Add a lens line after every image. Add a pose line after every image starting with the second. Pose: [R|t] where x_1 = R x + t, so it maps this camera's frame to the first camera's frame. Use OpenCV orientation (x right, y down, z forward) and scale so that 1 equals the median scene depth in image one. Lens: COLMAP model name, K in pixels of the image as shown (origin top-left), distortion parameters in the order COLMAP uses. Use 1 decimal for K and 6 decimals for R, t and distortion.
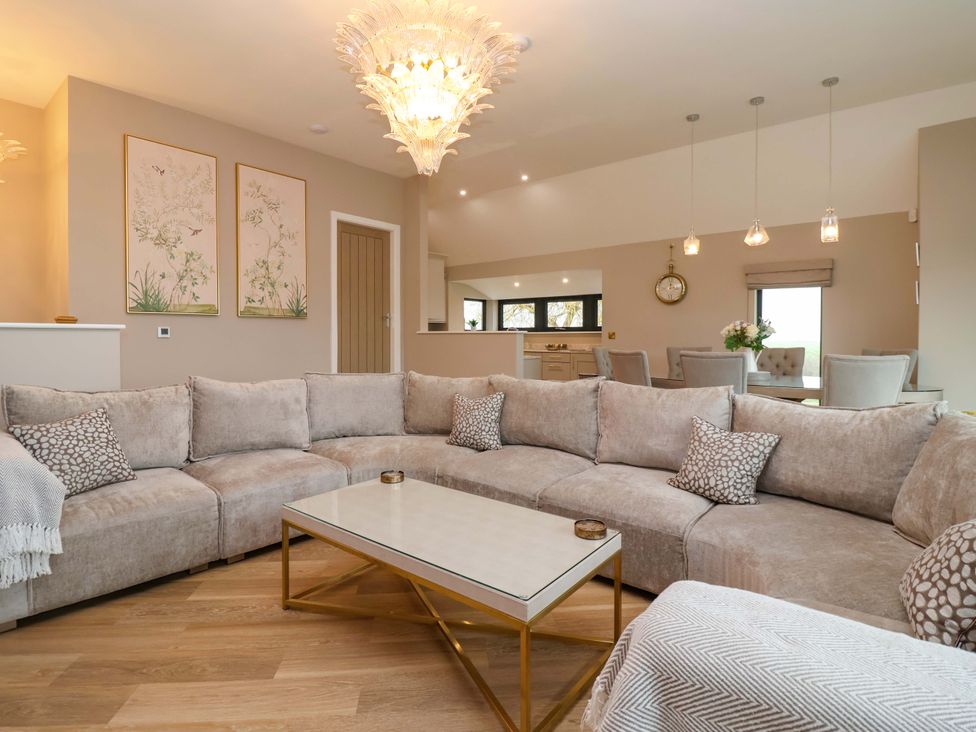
lens RADIAL K [[505.5, 0, 476.8], [0, 505.5, 349.5], [0, 0, 1]] dist [0.003400, -0.014017]
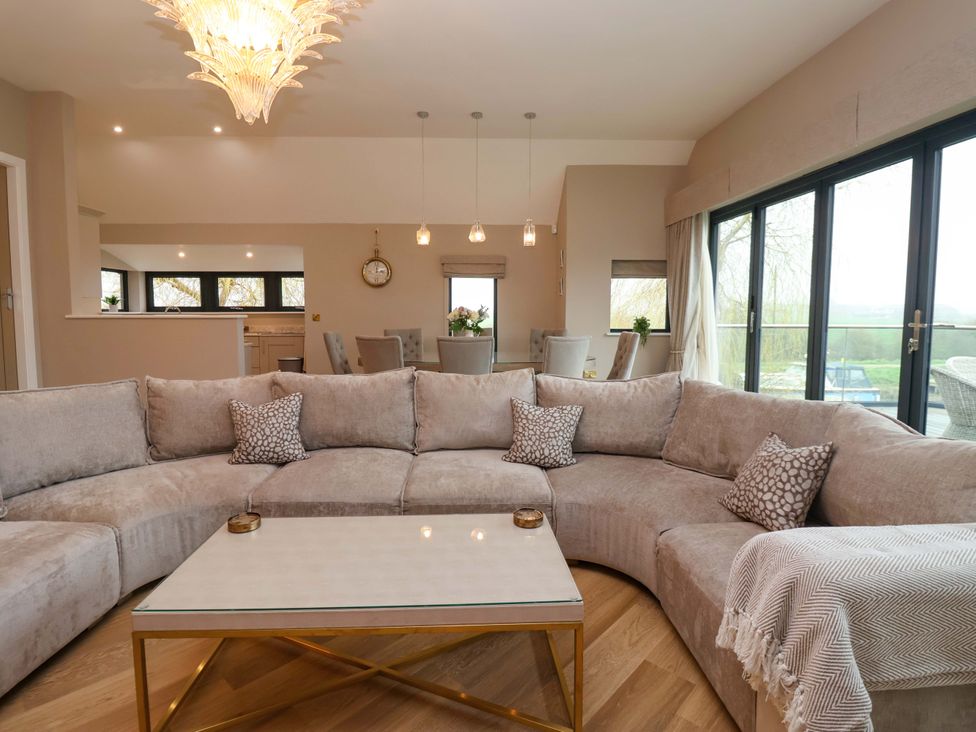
lens RADIAL K [[505.5, 0, 476.8], [0, 505.5, 349.5], [0, 0, 1]] dist [0.003400, -0.014017]
pose [[0.747798, -0.050708, 0.661987, -0.352349], [0.017457, 0.998236, 0.056745, -0.039520], [-0.663696, -0.030878, 0.747364, 0.187062]]
